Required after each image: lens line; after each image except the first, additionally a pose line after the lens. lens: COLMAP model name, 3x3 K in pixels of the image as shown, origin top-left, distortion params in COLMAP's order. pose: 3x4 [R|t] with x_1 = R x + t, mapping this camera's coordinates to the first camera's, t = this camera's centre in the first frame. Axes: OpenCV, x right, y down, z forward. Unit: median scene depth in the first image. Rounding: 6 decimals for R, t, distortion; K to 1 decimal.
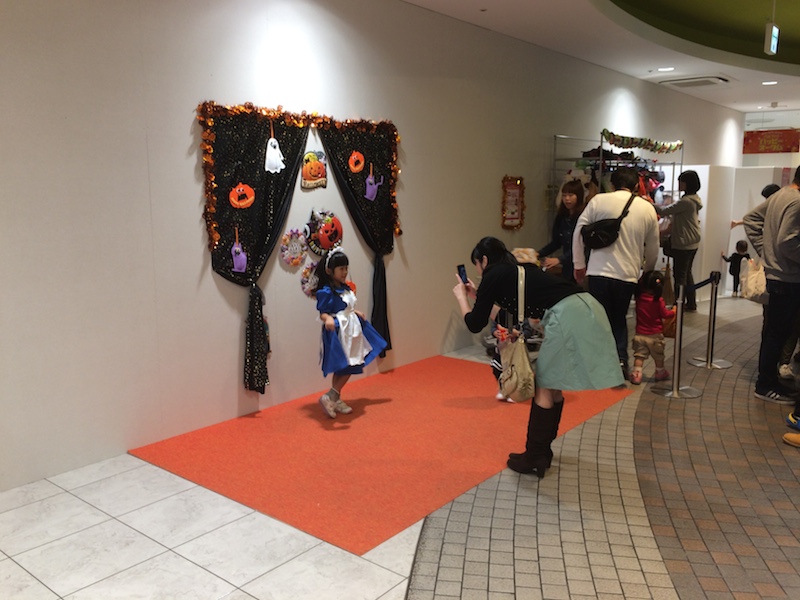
lens RADIAL K [[683.3, 0, 395.3], [0, 683.3, 298.2], [0, 0, 1]] dist [0.065866, -0.085359]
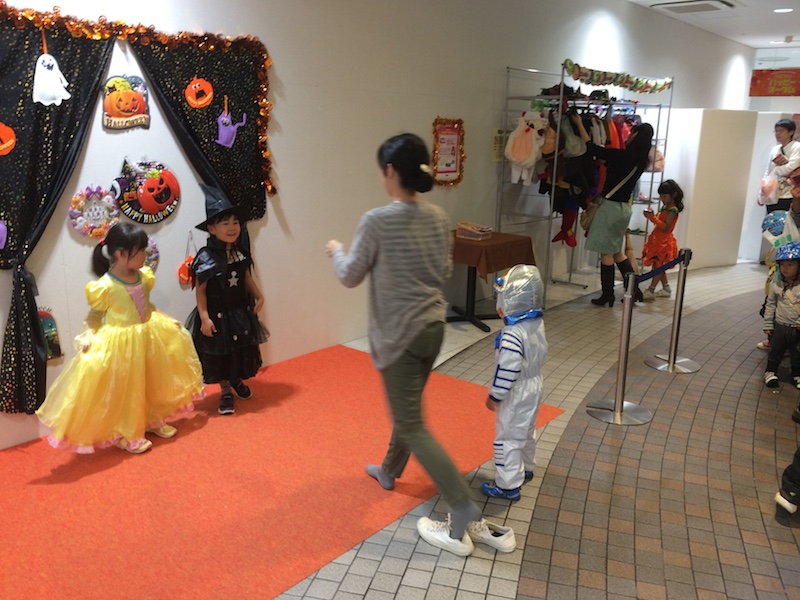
lens RADIAL K [[683.3, 0, 405.9], [0, 683.3, 305.2], [0, 0, 1]] dist [0.065866, -0.085359]
pose [[0.999787, 0.020049, 0.004845, 0.154366], [-0.020421, 0.995206, 0.095647, -0.046012], [-0.002904, -0.095726, 0.995404, 0.233046]]
